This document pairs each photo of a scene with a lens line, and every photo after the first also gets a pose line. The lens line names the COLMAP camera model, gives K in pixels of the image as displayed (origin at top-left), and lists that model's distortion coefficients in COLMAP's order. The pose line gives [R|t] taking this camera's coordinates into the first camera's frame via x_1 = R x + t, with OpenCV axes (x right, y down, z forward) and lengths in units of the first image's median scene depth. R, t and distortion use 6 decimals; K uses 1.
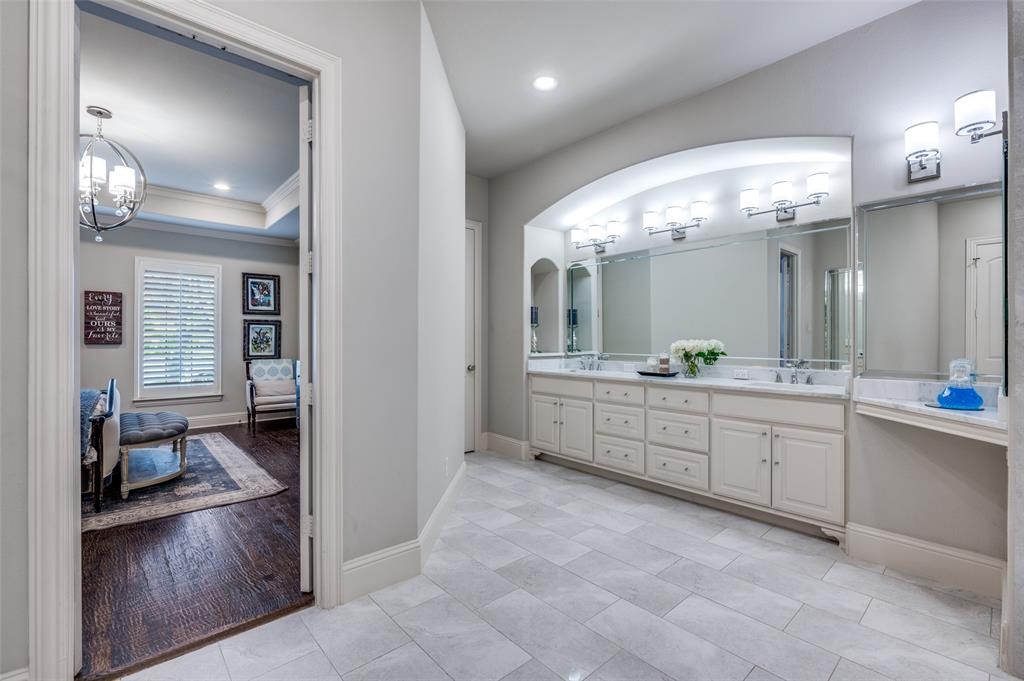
lens RADIAL K [[451.3, 0, 505.4], [0, 451.3, 339.3], [0, 0, 1]] dist [-0.001024, -0.000156]
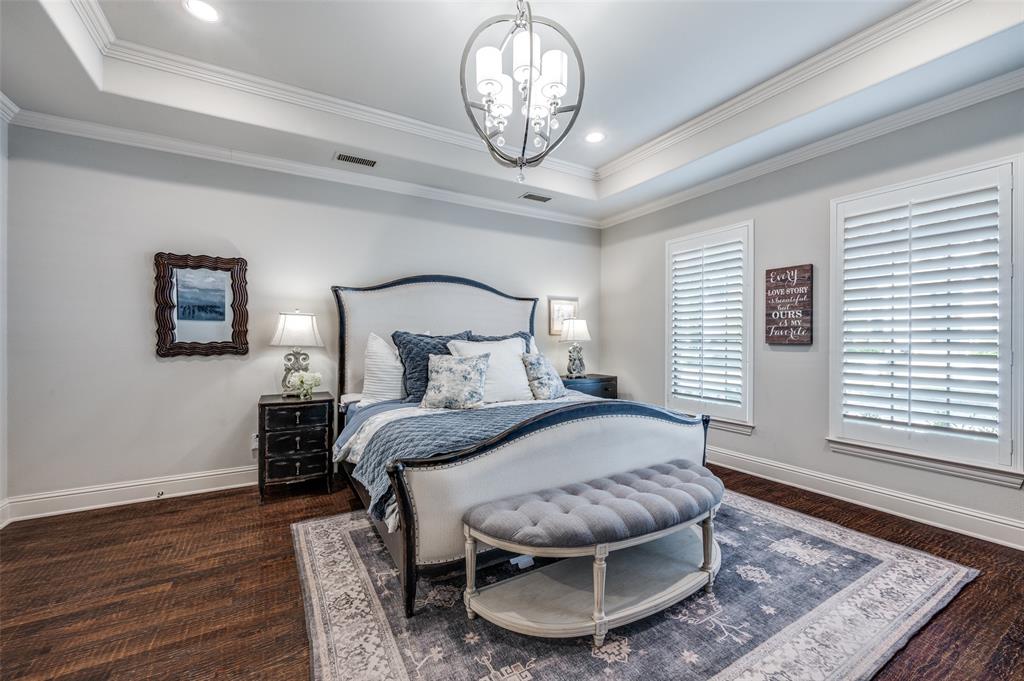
lens RADIAL K [[407.6, 0, 504.2], [0, 407.6, 340.2], [0, 0, 1]] dist [0.002702, -0.000008]
pose [[-0.187578, 0.001529, -0.982249, -0.207424], [0.000281, 0.999999, 0.001503, 0.002388], [0.982250, 0.000006, -0.187578, 0.676132]]
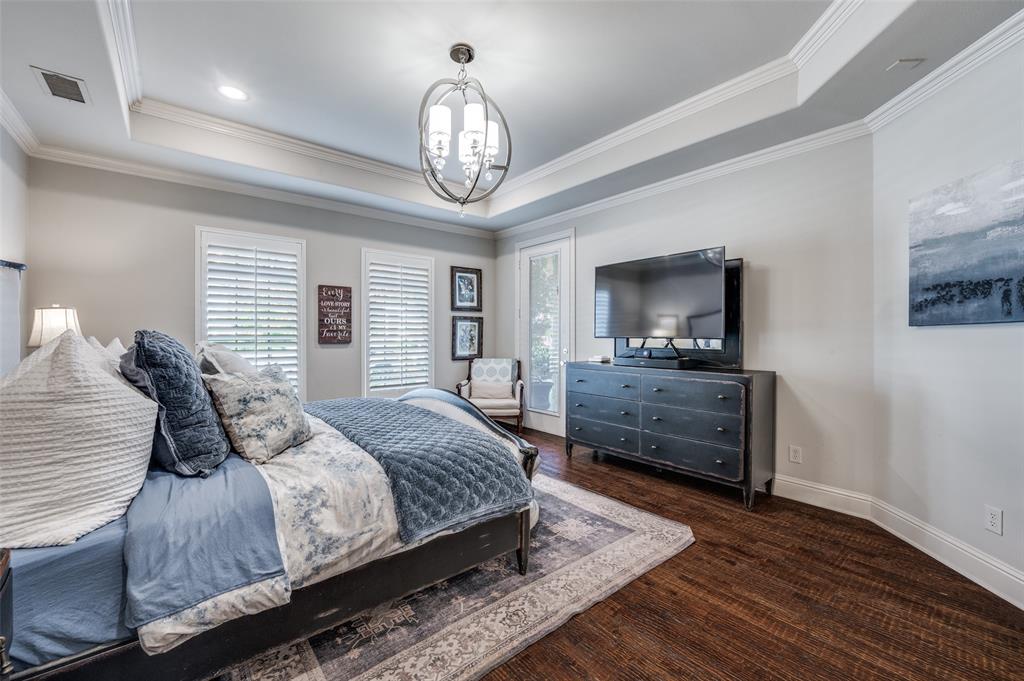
lens RADIAL K [[407.6, 0, 510.5], [0, 407.6, 341.3], [0, 0, 1]] dist [0.002702, -0.000008]
pose [[0.999441, -0.001364, -0.033408, -0.493430], [0.001941, 0.999849, 0.017271, -0.007243], [0.033380, -0.017326, 0.999293, 0.181469]]
